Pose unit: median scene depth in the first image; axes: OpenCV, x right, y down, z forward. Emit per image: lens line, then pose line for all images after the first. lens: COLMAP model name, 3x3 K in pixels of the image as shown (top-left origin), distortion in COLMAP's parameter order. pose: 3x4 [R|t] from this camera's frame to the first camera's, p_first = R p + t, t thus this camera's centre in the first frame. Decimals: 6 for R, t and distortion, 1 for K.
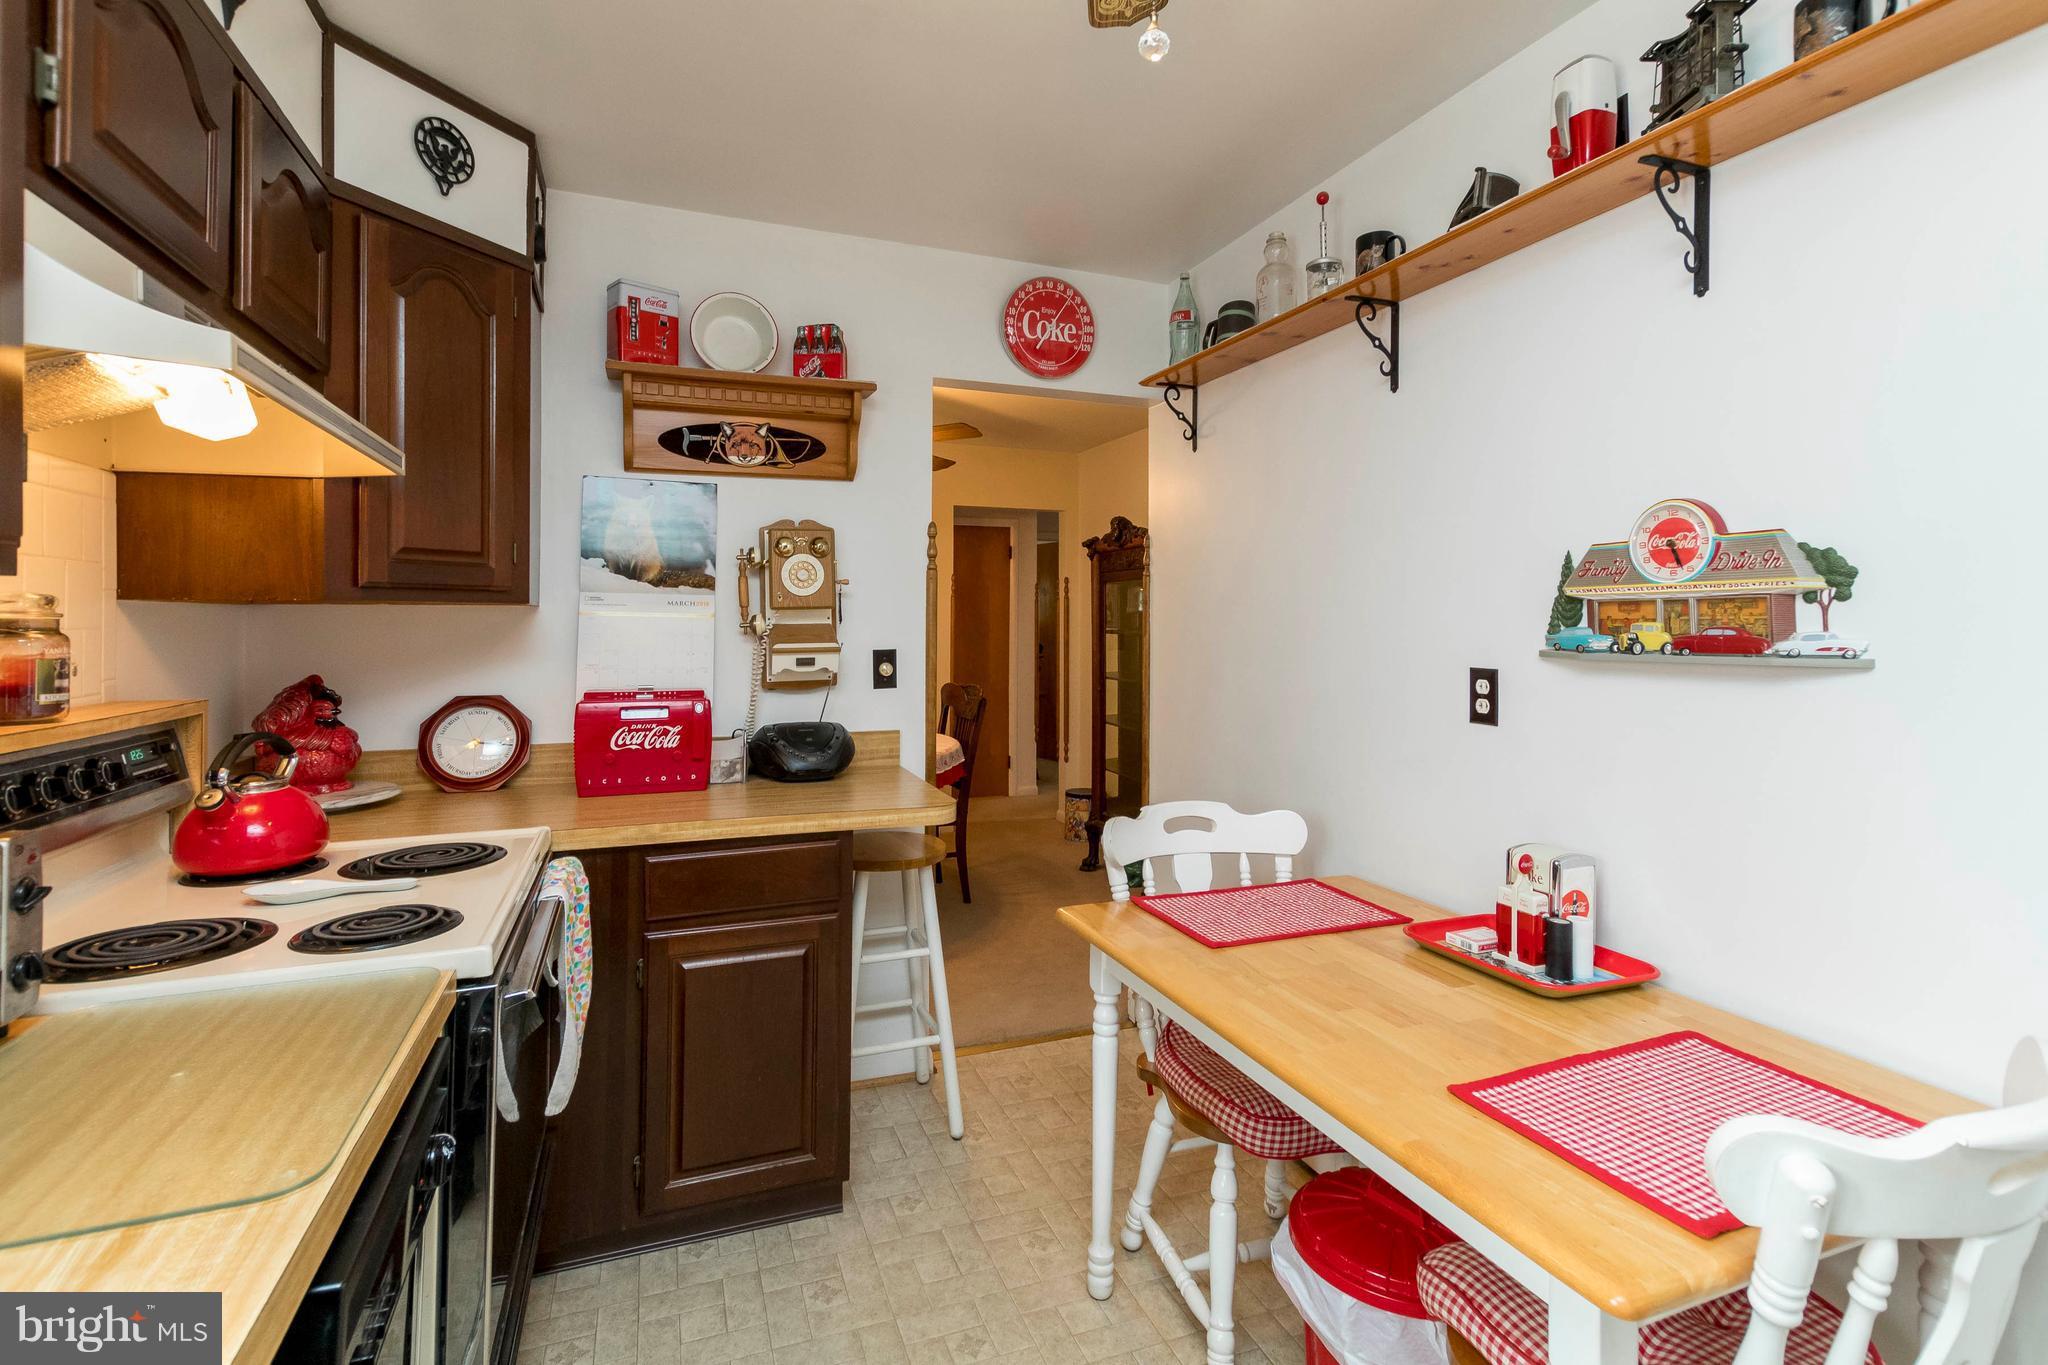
lens RADIAL K [[949.6, 0, 1026.8], [0, 949.6, 621.3], [0, 0, 1]] dist [0.001362, -0.000065]
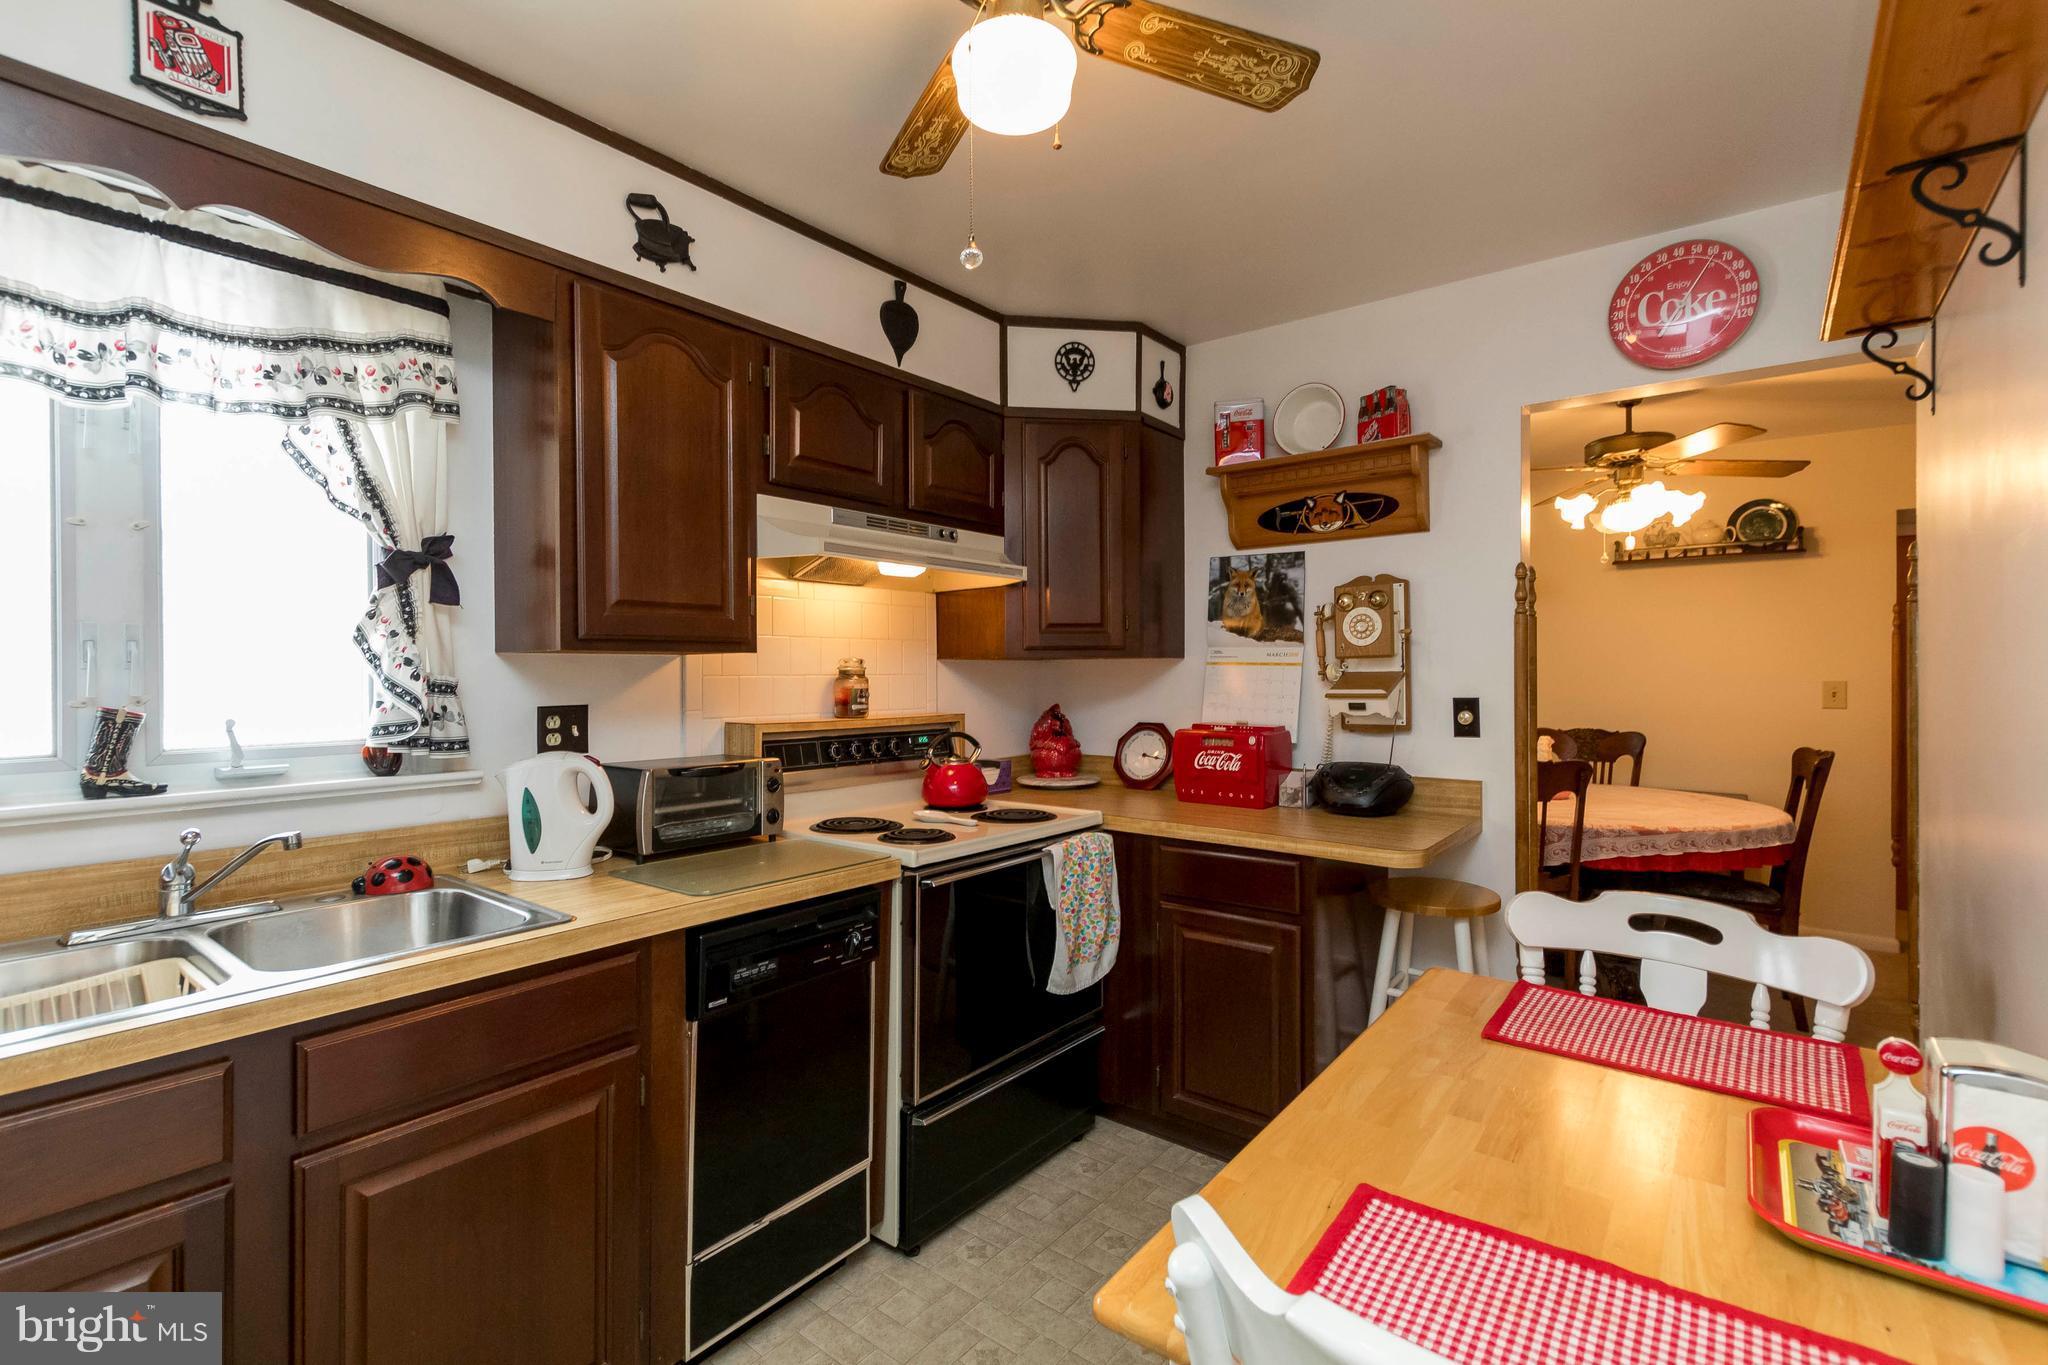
lens RADIAL K [[933.7, 0, 1024.0], [0, 933.7, 682.5], [0, 0, 1]] dist [-0.000713, -0.000453]
pose [[0.502953, 0.008945, -0.864268, 0.494095], [0.004148, 0.999910, 0.012763, -0.000079], [0.864304, -0.010004, 0.502871, 0.130180]]
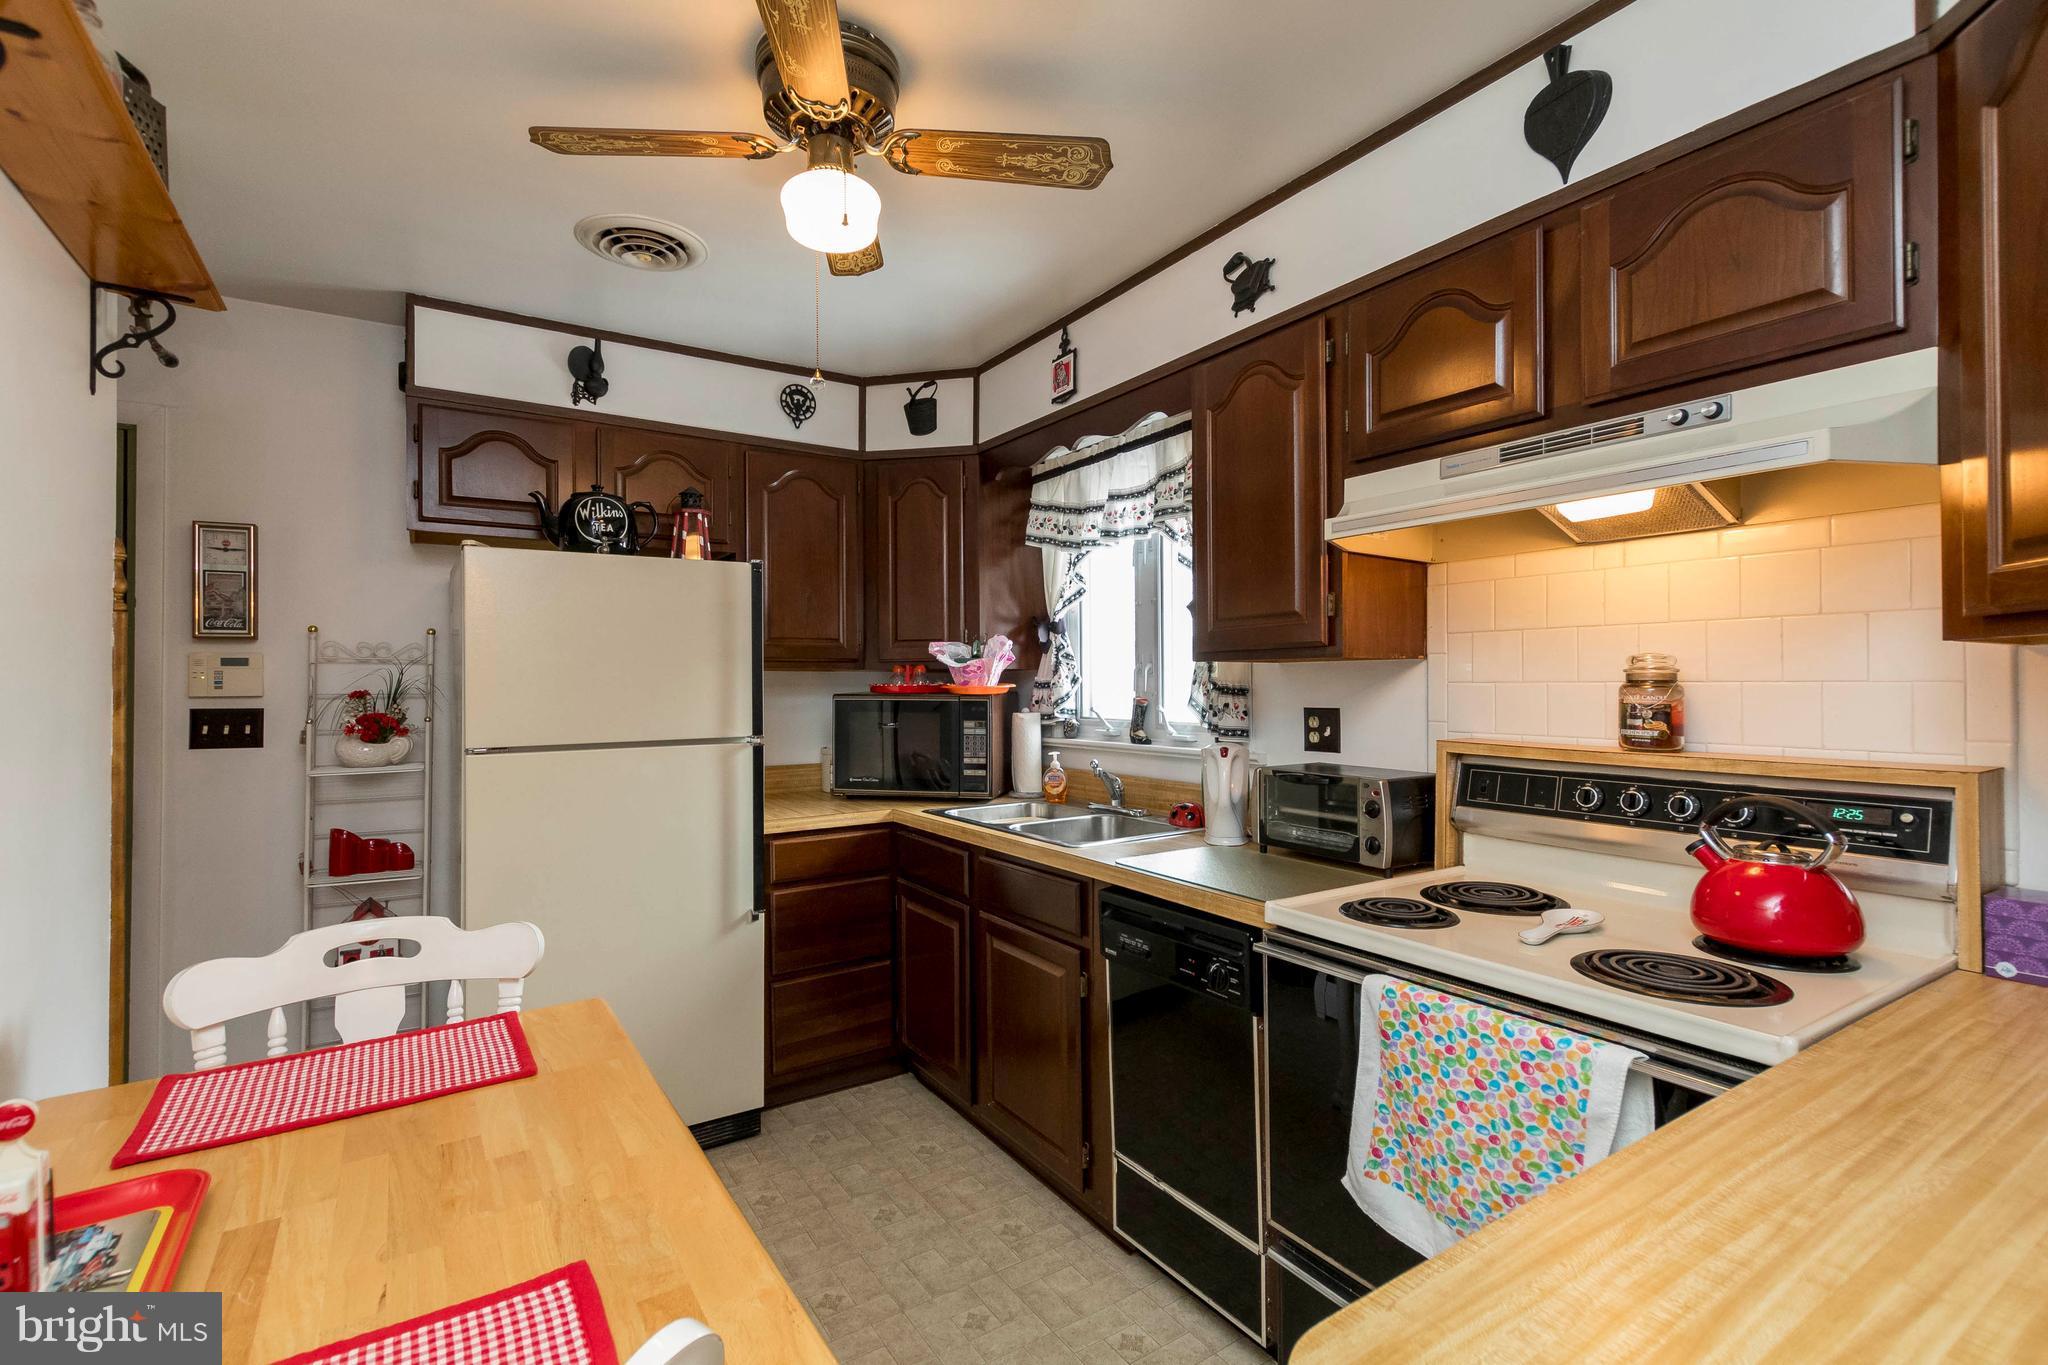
lens RADIAL K [[938.6, 0, 1024.0], [0, 938.6, 682.5], [0, 0, 1]] dist [0.003180, -0.000203]
pose [[-0.983166, 0.006712, -0.182594, 0.035982], [0.006893, 0.999976, -0.000353, 0.002187], [0.182587, -0.001605, -0.983188, 1.053153]]
